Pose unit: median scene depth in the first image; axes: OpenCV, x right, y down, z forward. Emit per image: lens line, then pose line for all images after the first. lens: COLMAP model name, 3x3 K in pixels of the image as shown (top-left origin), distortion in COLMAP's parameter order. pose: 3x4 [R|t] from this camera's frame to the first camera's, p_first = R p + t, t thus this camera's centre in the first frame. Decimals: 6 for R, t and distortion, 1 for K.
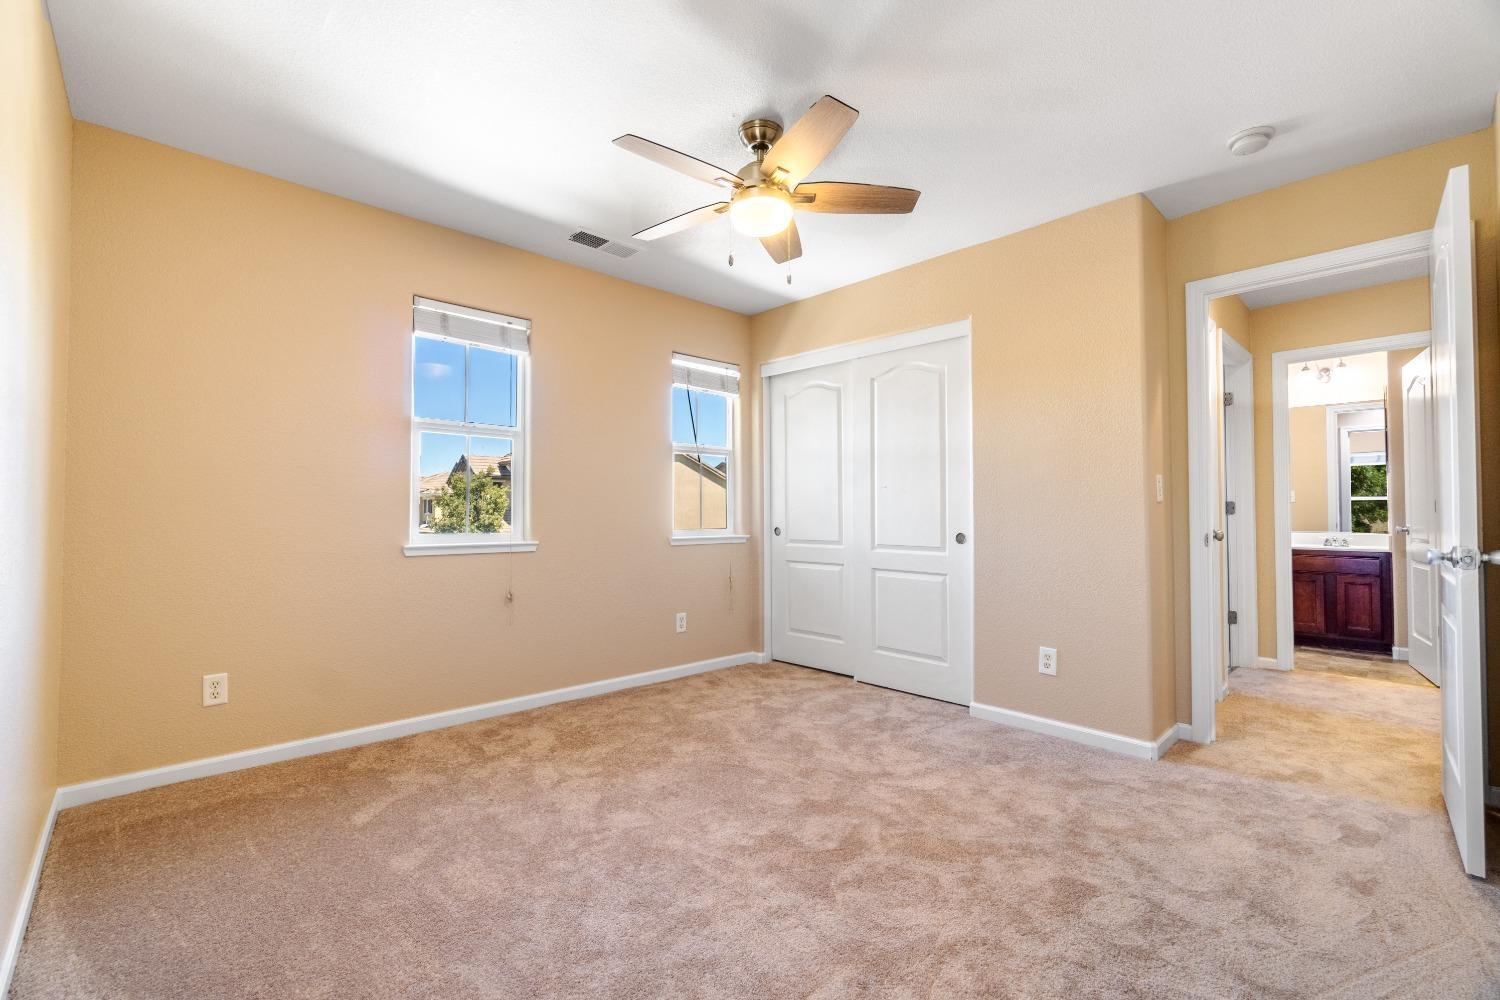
lens RADIAL K [[645.3, 0, 743.6], [0, 645.3, 498.3], [0, 0, 1]] dist [-0.003874, 0.000592]
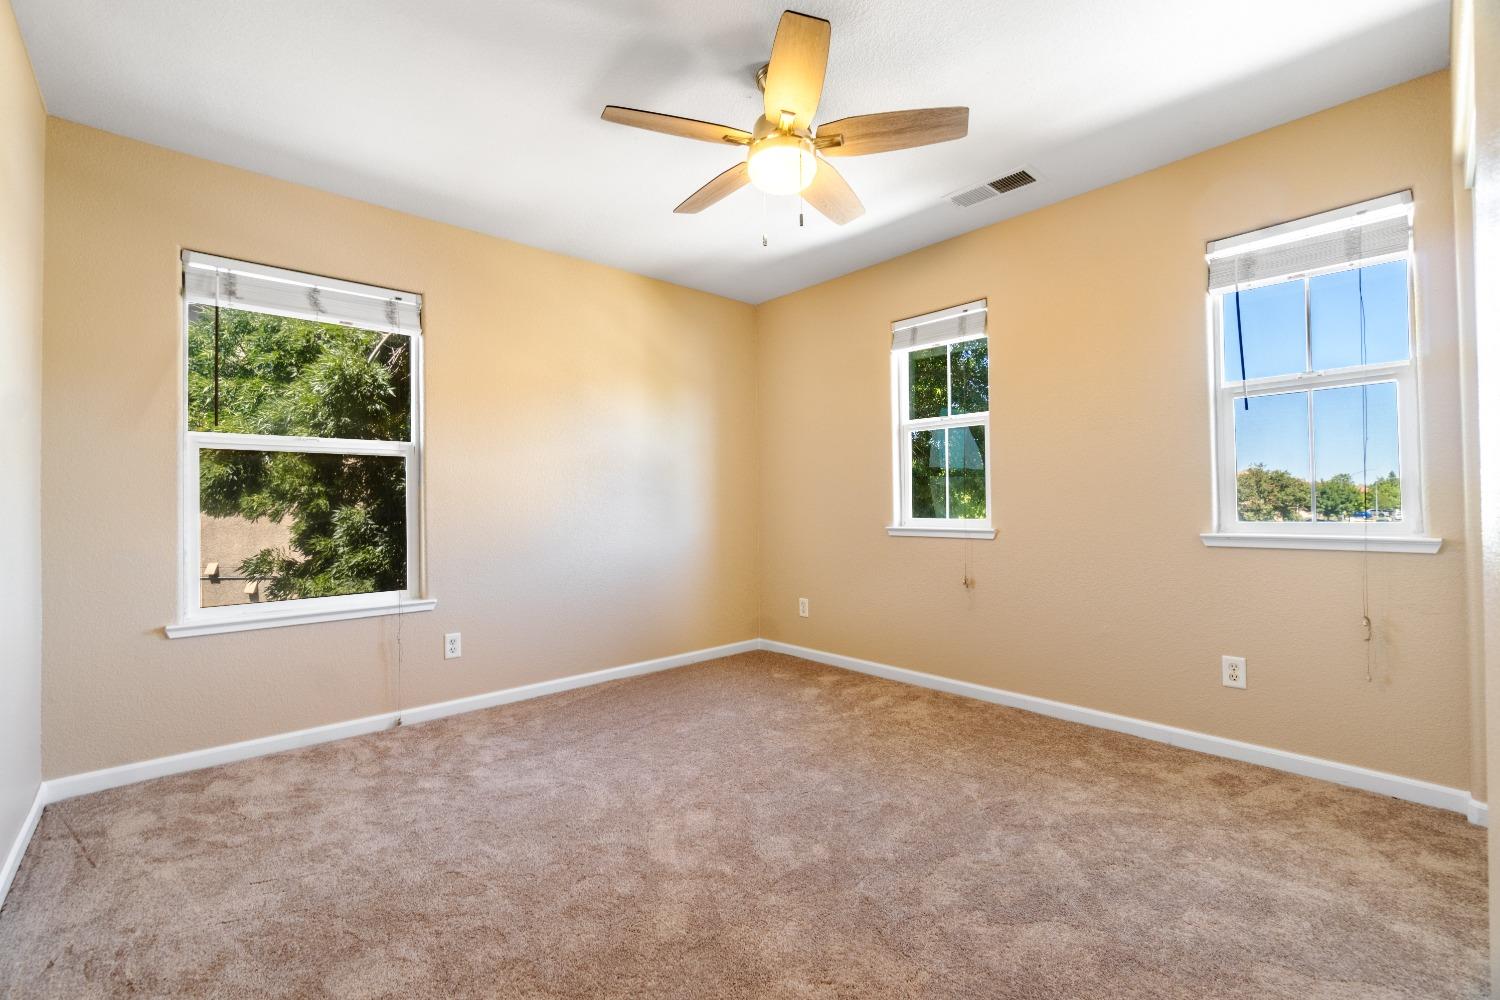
lens RADIAL K [[645.3, 0, 743.6], [0, 645.3, 498.3], [0, 0, 1]] dist [-0.003874, 0.000592]
pose [[-0.020932, -0.008473, -0.999745, 0.560753], [0.038332, 0.999222, -0.009271, 0.014447], [0.999046, -0.038516, -0.020591, 0.575838]]
